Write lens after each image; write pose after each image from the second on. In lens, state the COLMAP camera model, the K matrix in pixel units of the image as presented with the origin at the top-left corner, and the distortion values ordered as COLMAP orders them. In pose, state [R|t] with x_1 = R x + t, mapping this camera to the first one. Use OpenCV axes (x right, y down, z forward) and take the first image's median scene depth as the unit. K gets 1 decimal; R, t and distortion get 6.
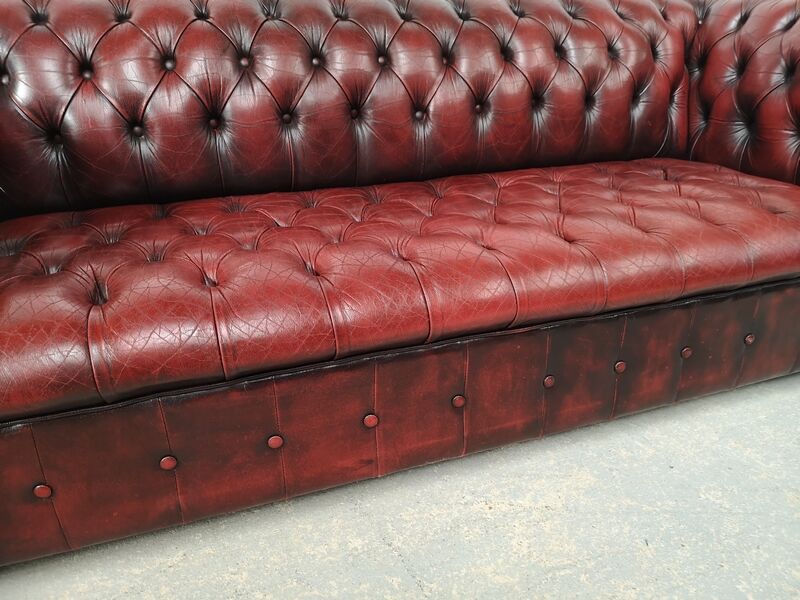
lens RADIAL K [[612.0, 0, 400.0], [0, 612.0, 300.0], [0, 0, 1]] dist [0.081515, -0.122615]
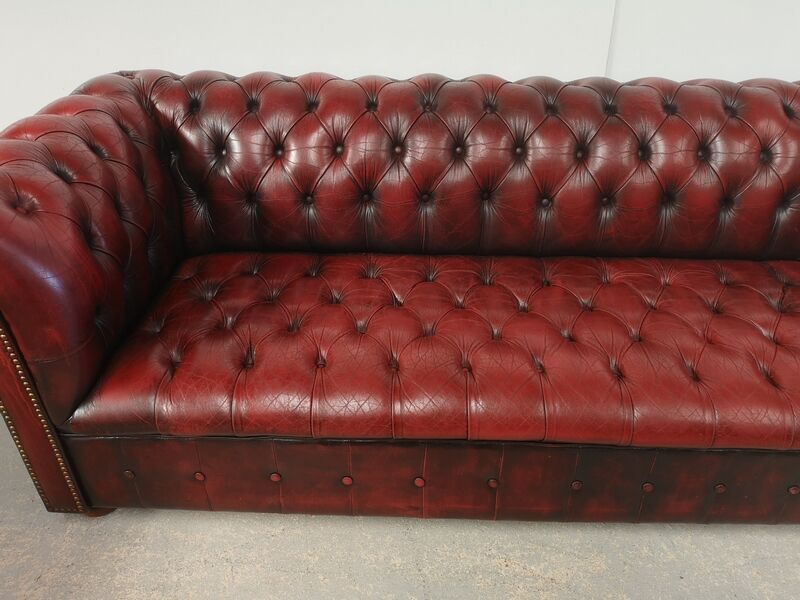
lens RADIAL K [[634.2, 0, 400.0], [0, 634.2, 300.0], [0, 0, 1]] dist [0.036976, -0.071739]
pose [[0.932975, 0.203861, -0.296644, 0.180984], [-0.162543, 0.973952, 0.158108, -0.298227], [0.321149, -0.099293, 0.941809, -0.196351]]
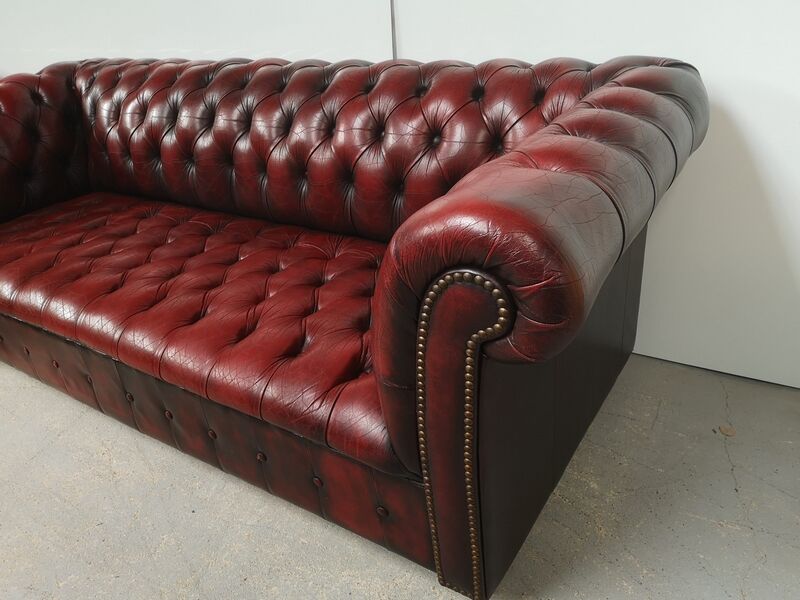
lens RADIAL K [[634.2, 0, 400.0], [0, 634.2, 300.0], [0, 0, 1]] dist [0.036976, -0.071739]
pose [[0.604309, 0.346928, -0.717253, 1.317172], [-0.246416, 0.937468, 0.245830, -0.486376], [0.757687, 0.028185, 0.652009, 0.431153]]
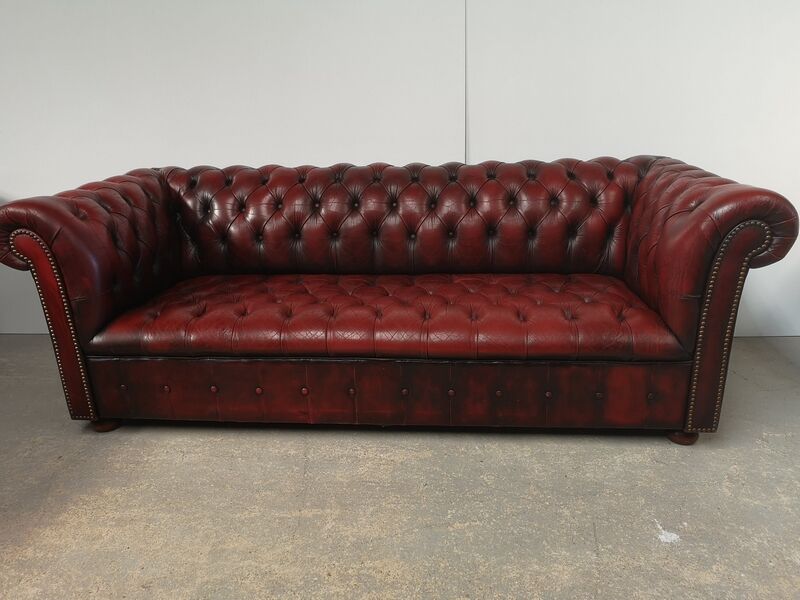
lens RADIAL K [[634.2, 0, 400.0], [0, 634.2, 300.0], [0, 0, 1]] dist [0.036976, -0.071739]
pose [[0.906973, 0.113201, -0.405691, 0.803973], [-0.155295, 0.985221, -0.072274, 0.000115], [0.391514, 0.128553, 0.911148, -0.633784]]
